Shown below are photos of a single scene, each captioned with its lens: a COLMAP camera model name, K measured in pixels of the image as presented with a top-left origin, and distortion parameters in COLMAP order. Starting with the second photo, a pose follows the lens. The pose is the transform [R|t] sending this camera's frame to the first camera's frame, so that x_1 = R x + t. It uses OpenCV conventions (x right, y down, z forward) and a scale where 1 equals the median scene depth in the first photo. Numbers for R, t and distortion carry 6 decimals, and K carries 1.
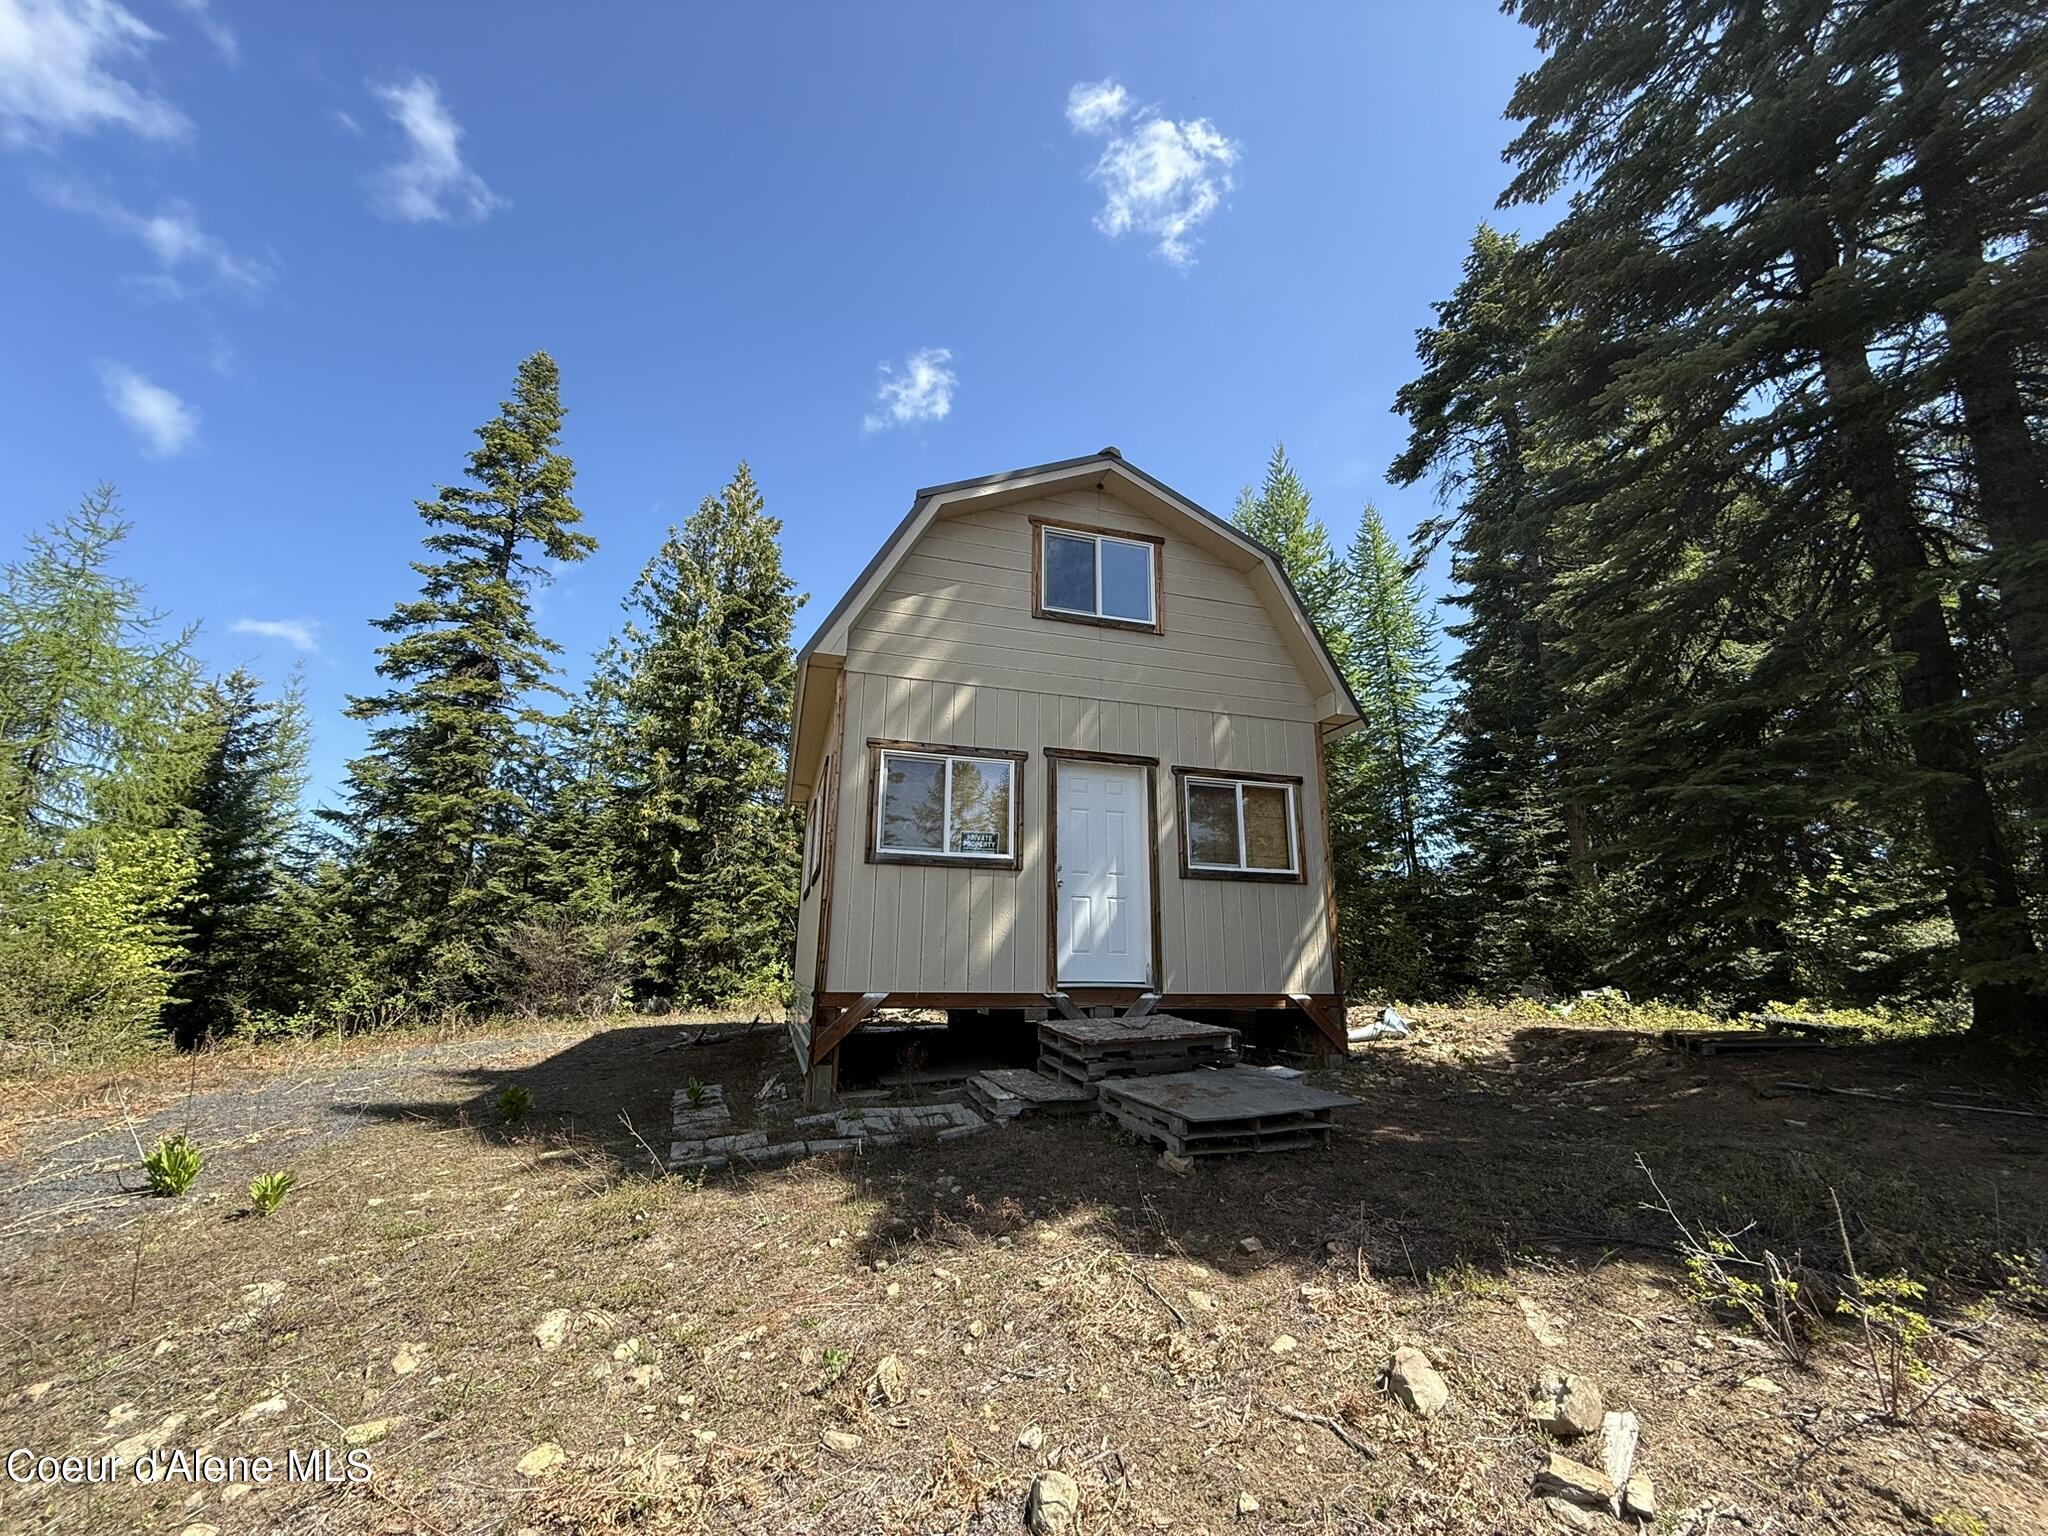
lens RADIAL K [[814.8, 0, 1023.7], [0, 814.8, 768.3], [0, 0, 1]] dist [-0.000352, 0.001070]
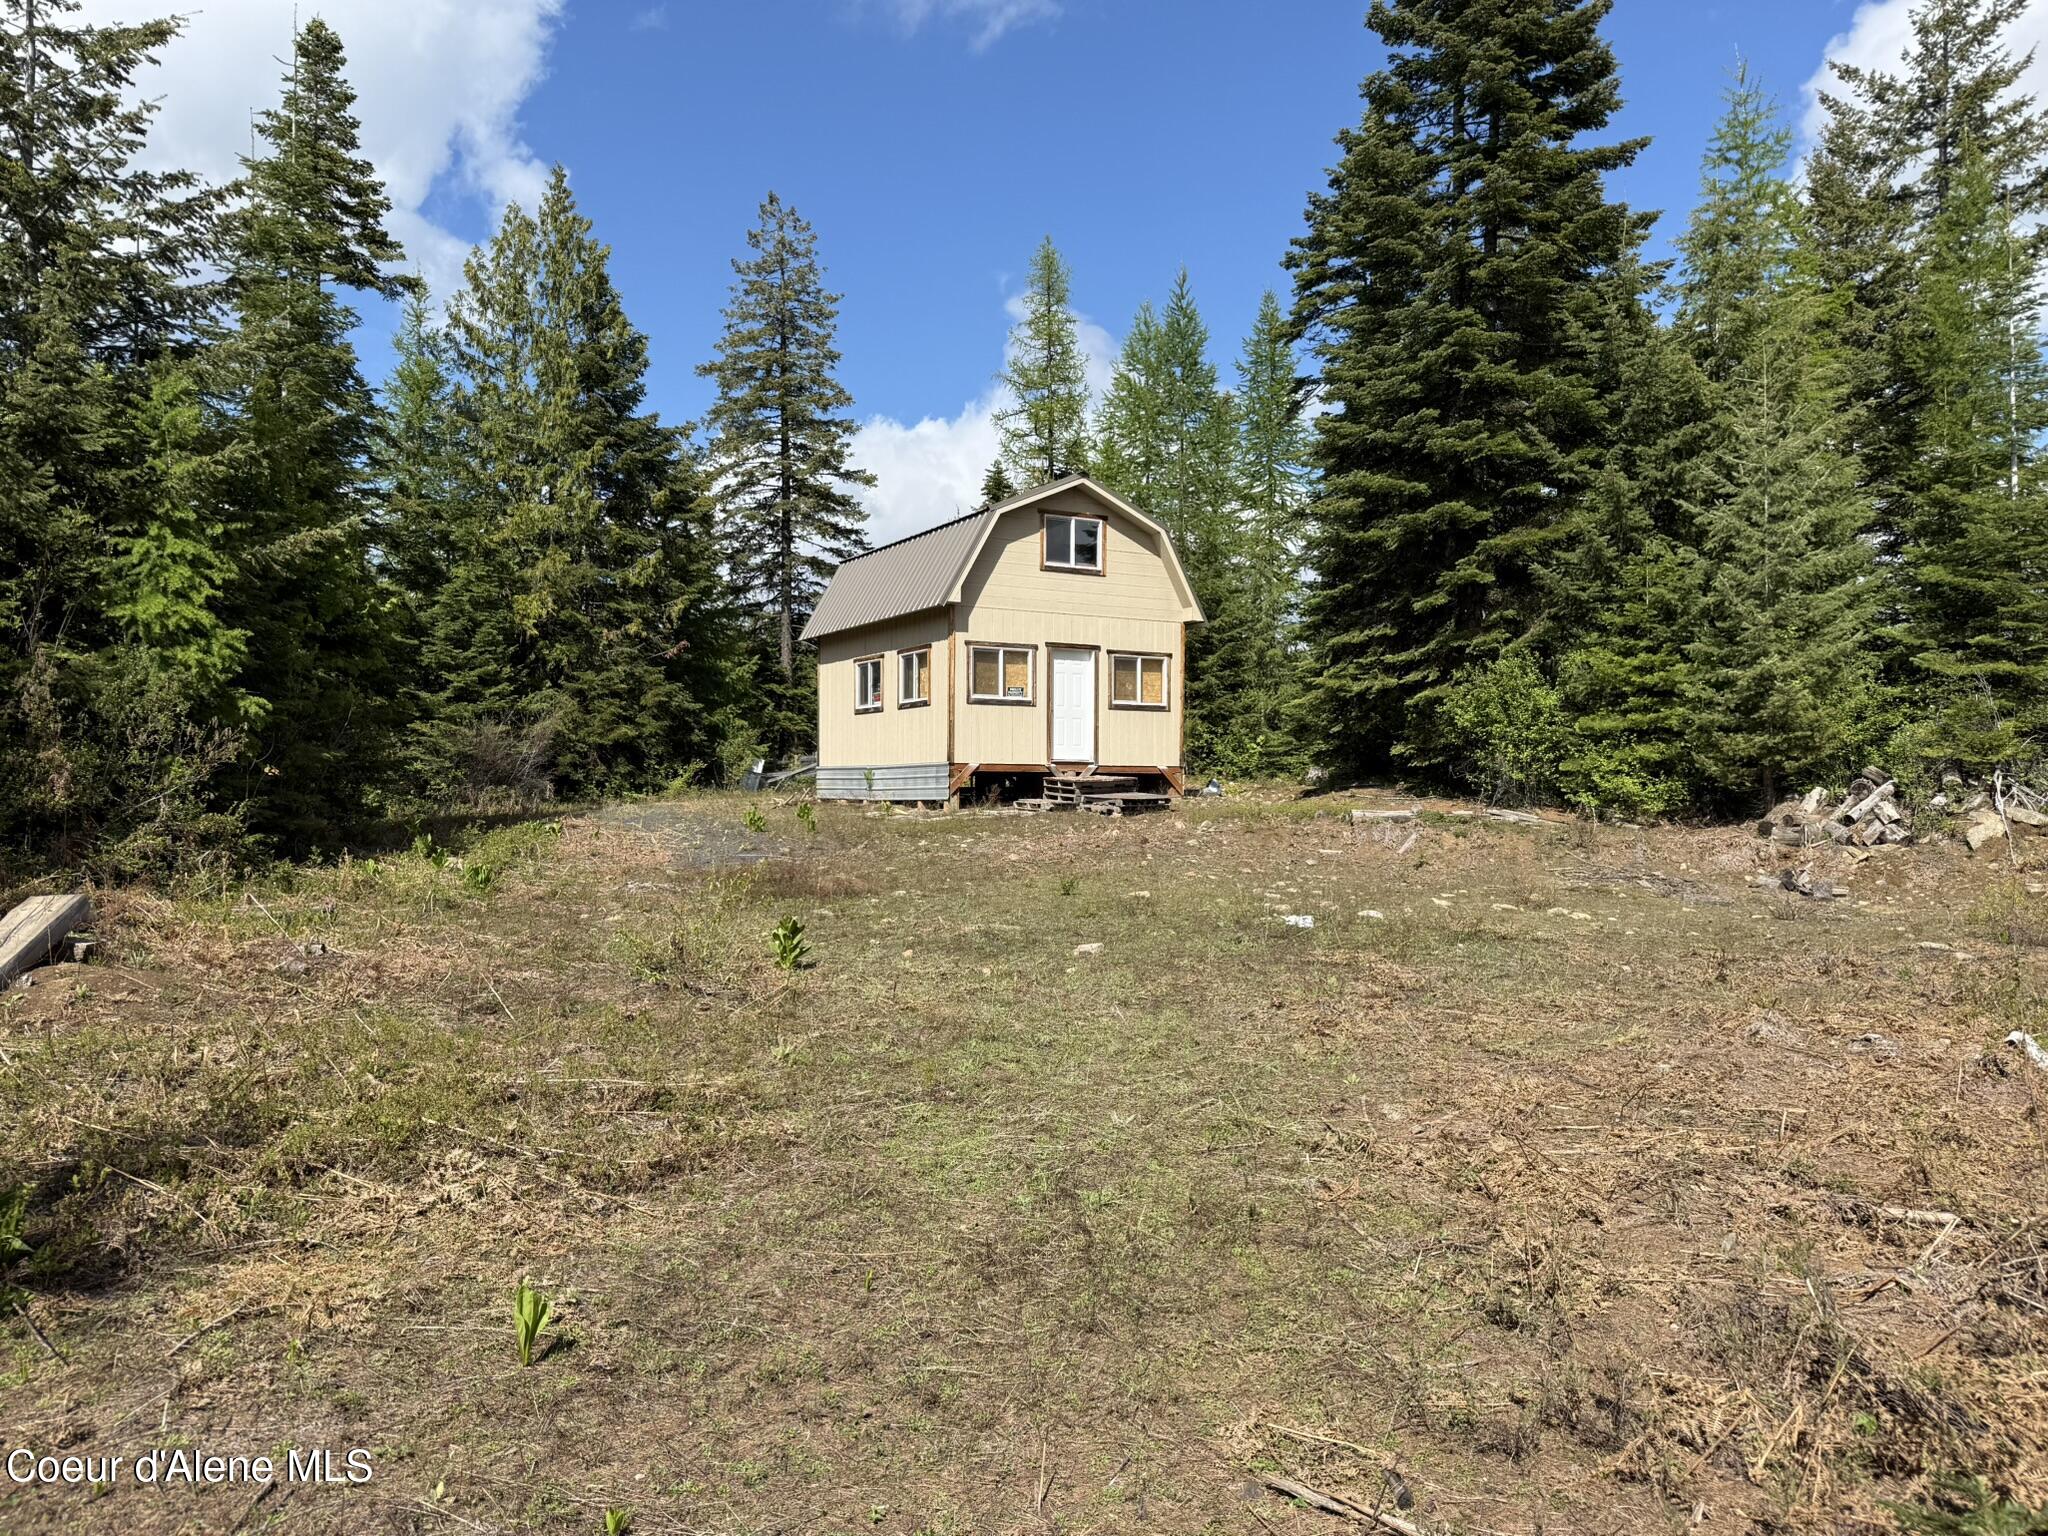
lens RADIAL K [[1441.7, 0, 1022.1], [0, 1441.7, 774.3], [0, 0, 1]] dist [0.026458, -0.025523]
pose [[0.975644, 0.000388, 0.219359, -0.754678], [-0.050434, 0.973606, 0.222593, -0.463114], [-0.213483, -0.228235, 0.949913, -2.236722]]
